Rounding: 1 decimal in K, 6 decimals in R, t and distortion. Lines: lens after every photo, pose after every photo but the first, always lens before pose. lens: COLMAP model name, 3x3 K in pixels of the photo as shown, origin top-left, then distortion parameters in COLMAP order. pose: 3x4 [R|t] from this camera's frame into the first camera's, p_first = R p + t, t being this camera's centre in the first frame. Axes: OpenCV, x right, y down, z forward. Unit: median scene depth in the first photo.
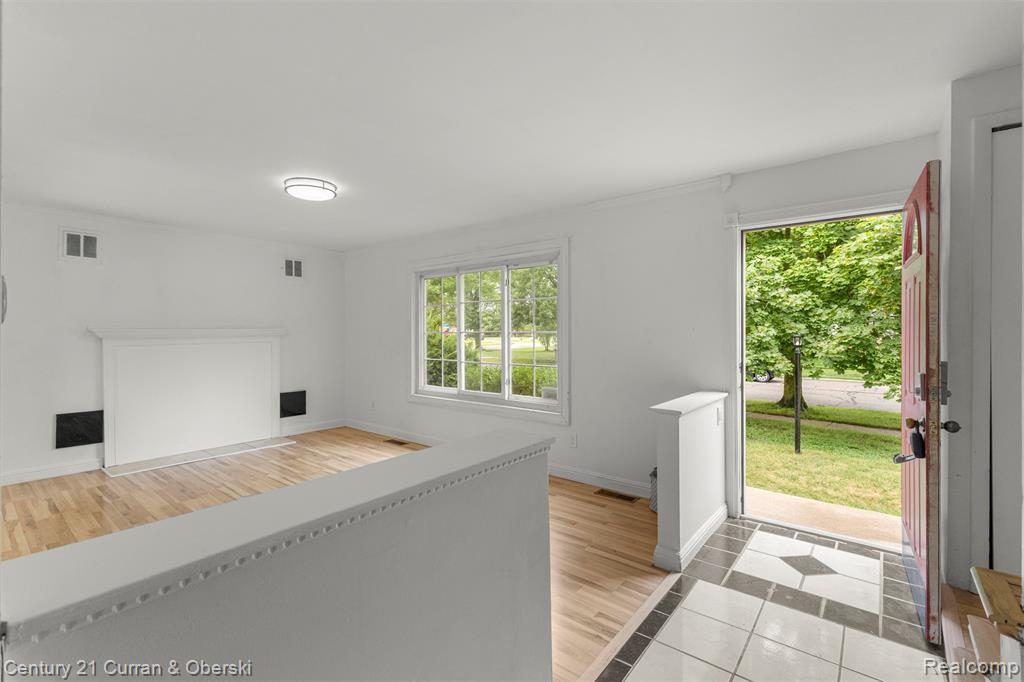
lens RADIAL K [[446.6, 0, 519.5], [0, 446.6, 330.6], [0, 0, 1]] dist [0.013445, -0.002286]
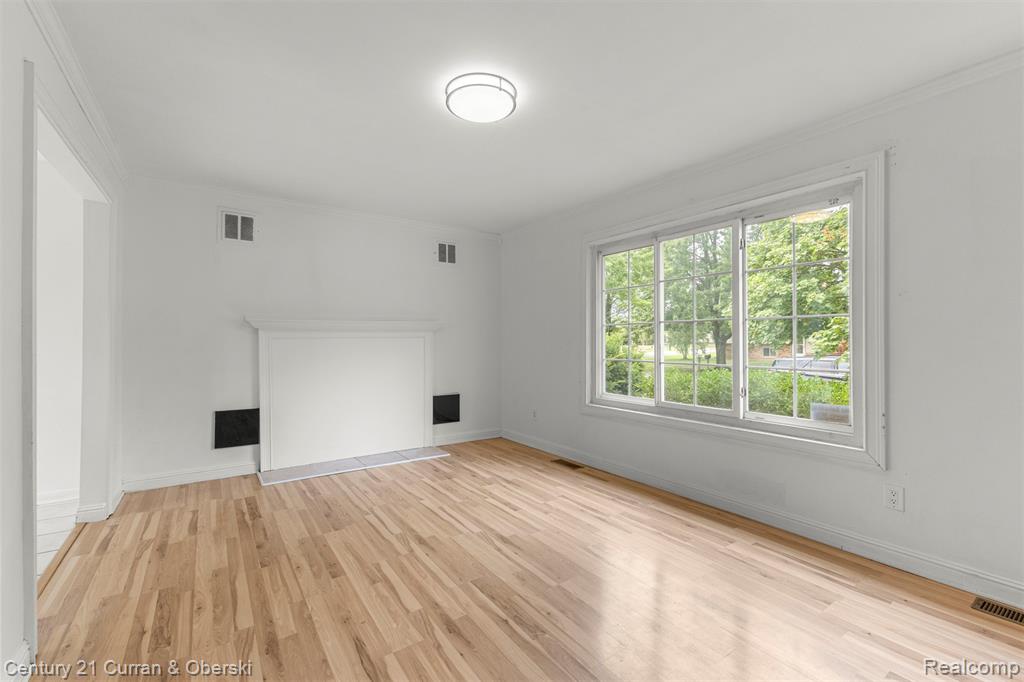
lens RADIAL K [[446.6, 0, 530.1], [0, 446.6, 338.7], [0, 0, 1]] dist [0.013445, -0.002286]
pose [[0.964981, 0.001607, -0.262313, -0.159683], [-0.001286, 0.999998, 0.001394, 0.033967], [0.262315, -0.001008, 0.964982, 0.271243]]
